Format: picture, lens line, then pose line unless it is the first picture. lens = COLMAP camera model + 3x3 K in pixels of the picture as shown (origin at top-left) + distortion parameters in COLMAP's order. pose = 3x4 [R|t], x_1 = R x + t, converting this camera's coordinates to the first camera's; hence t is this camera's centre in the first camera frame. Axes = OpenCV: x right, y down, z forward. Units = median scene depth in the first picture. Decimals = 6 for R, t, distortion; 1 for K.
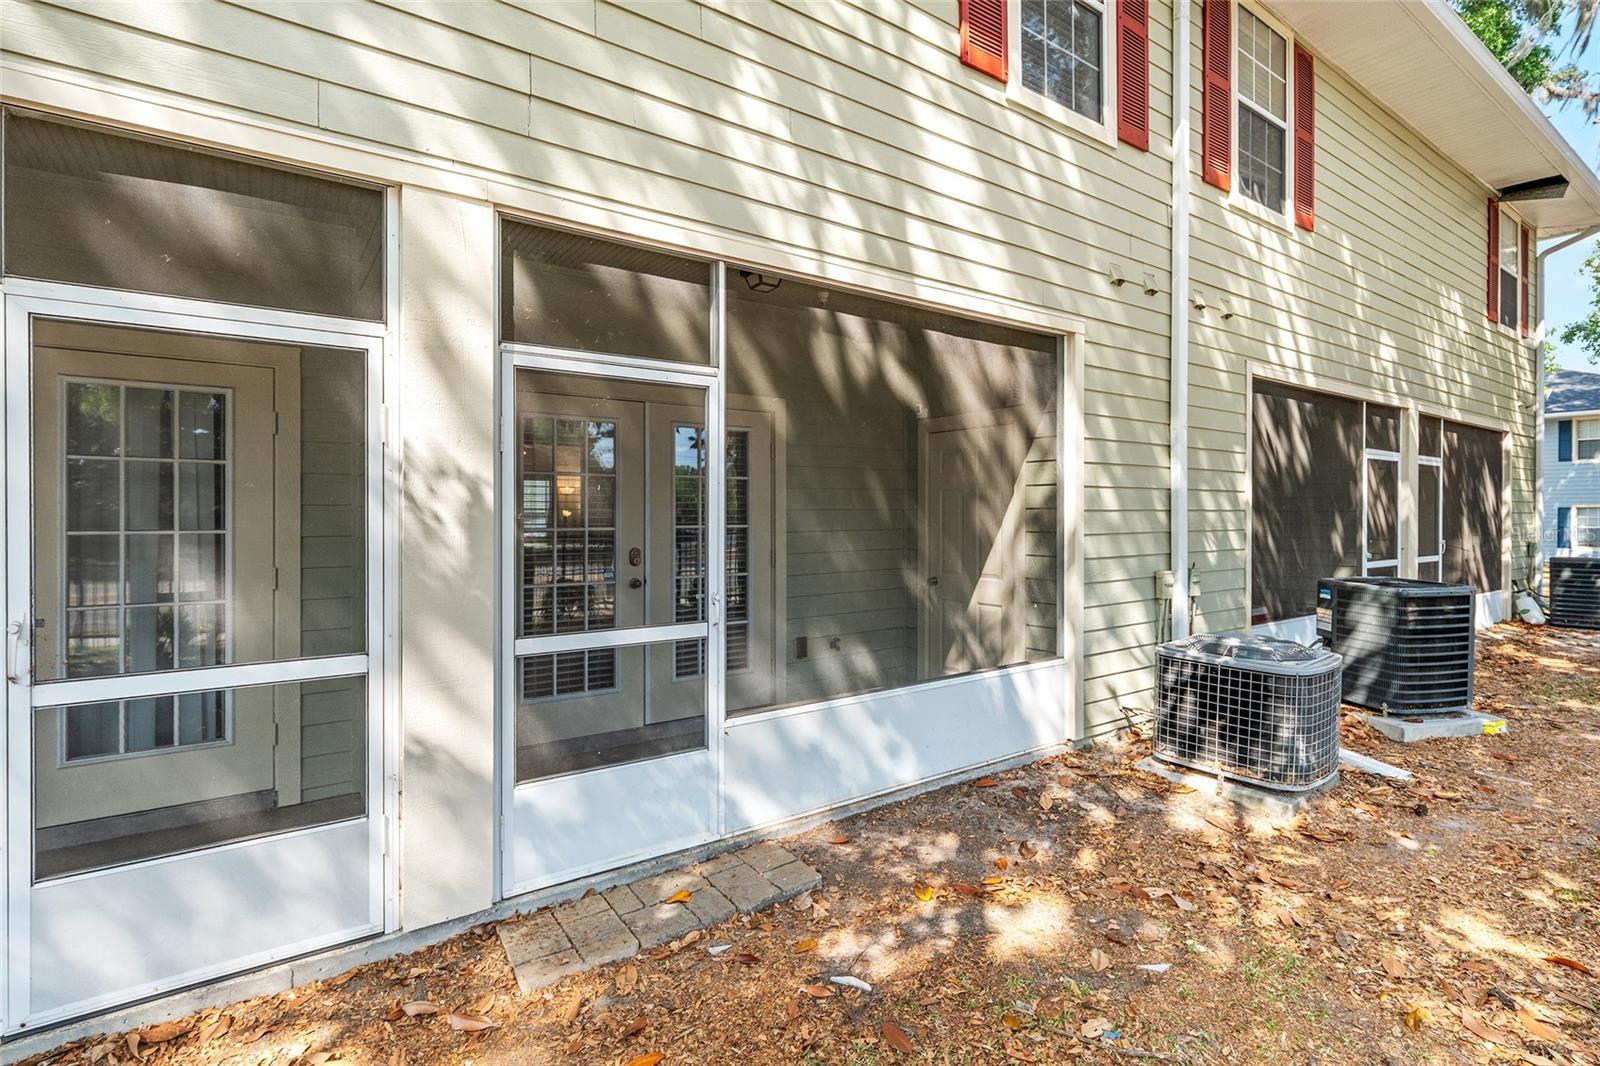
lens RADIAL K [[758.0, 0, 791.1], [0, 758.0, 522.9], [0, 0, 1]] dist [-0.000588, 0.000121]
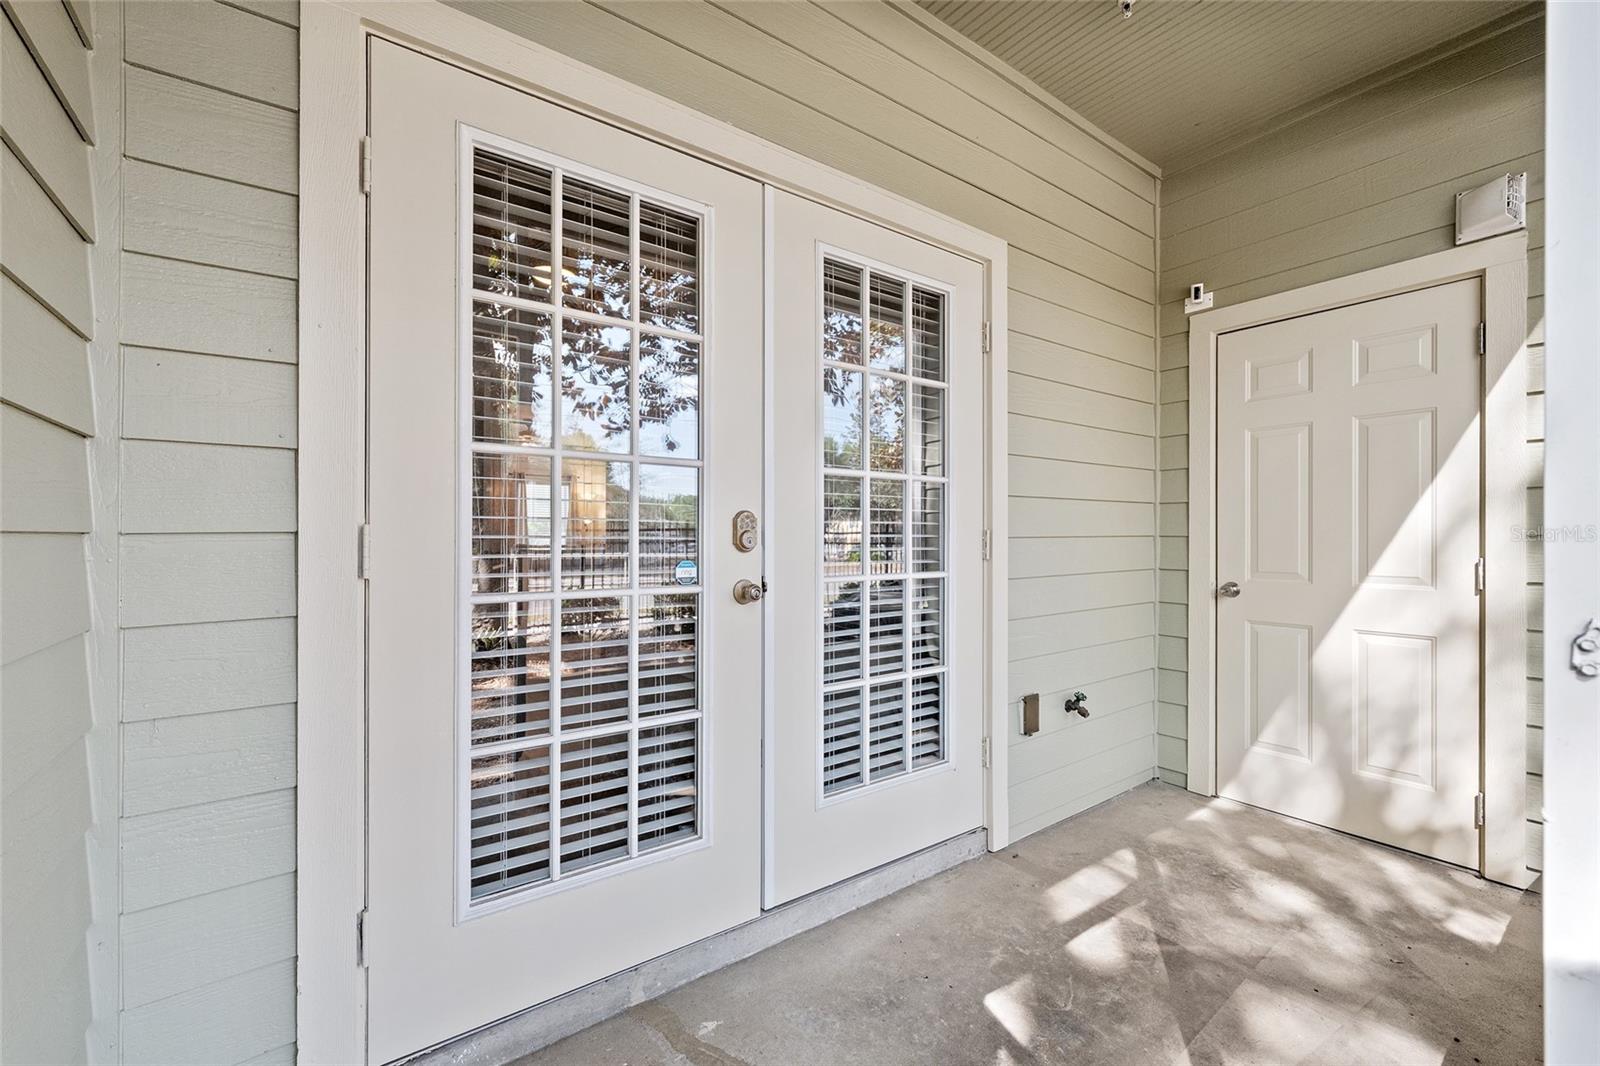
lens RADIAL K [[649.2, 0, 789.2], [0, 649.2, 537.3], [0, 0, 1]] dist [-0.000027, 0.000178]
pose [[0.999875, 0.001266, 0.015761, -0.210598], [-0.001214, 0.999994, -0.003332, 0.055722], [-0.015765, 0.003312, 0.999870, 0.708206]]
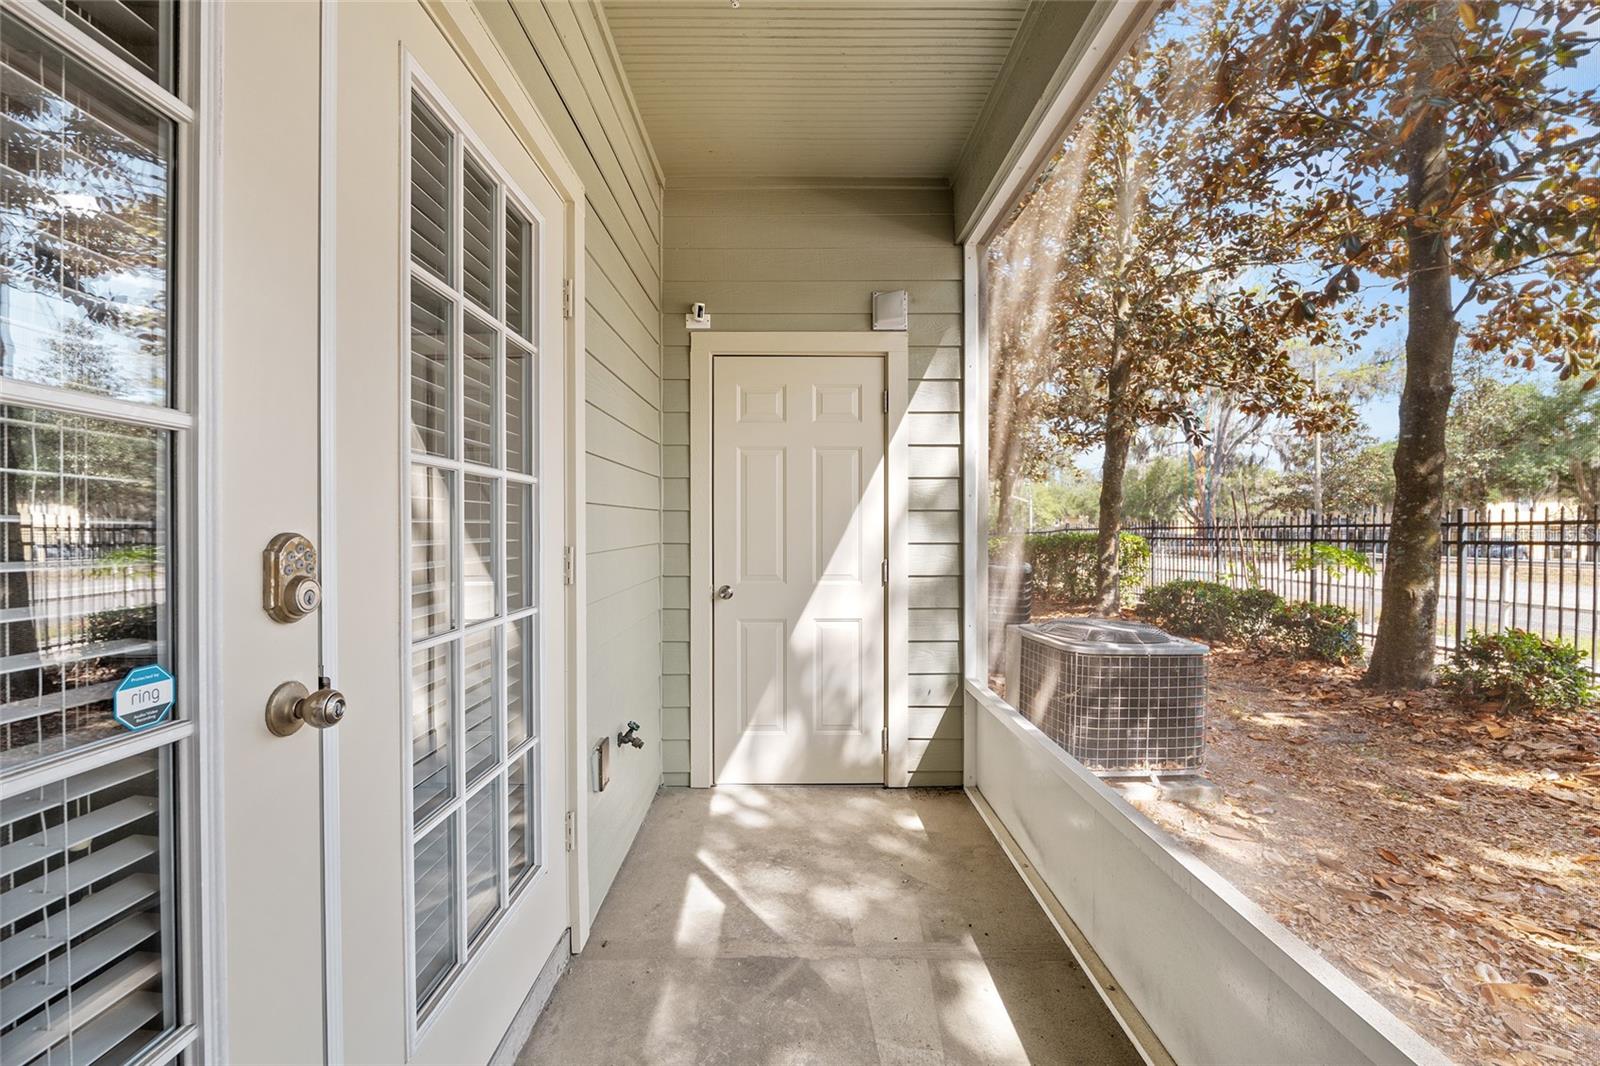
lens RADIAL K [[655.1, 0, 800.0], [0, 655.1, 533.0], [0, 0, 1]] dist [-0.010303, 0.000141]
pose [[0.565319, -0.005790, 0.824852, -0.307560], [0.003812, 0.999983, 0.004407, 0.036452], [-0.824864, 0.000653, 0.565331, 0.890156]]
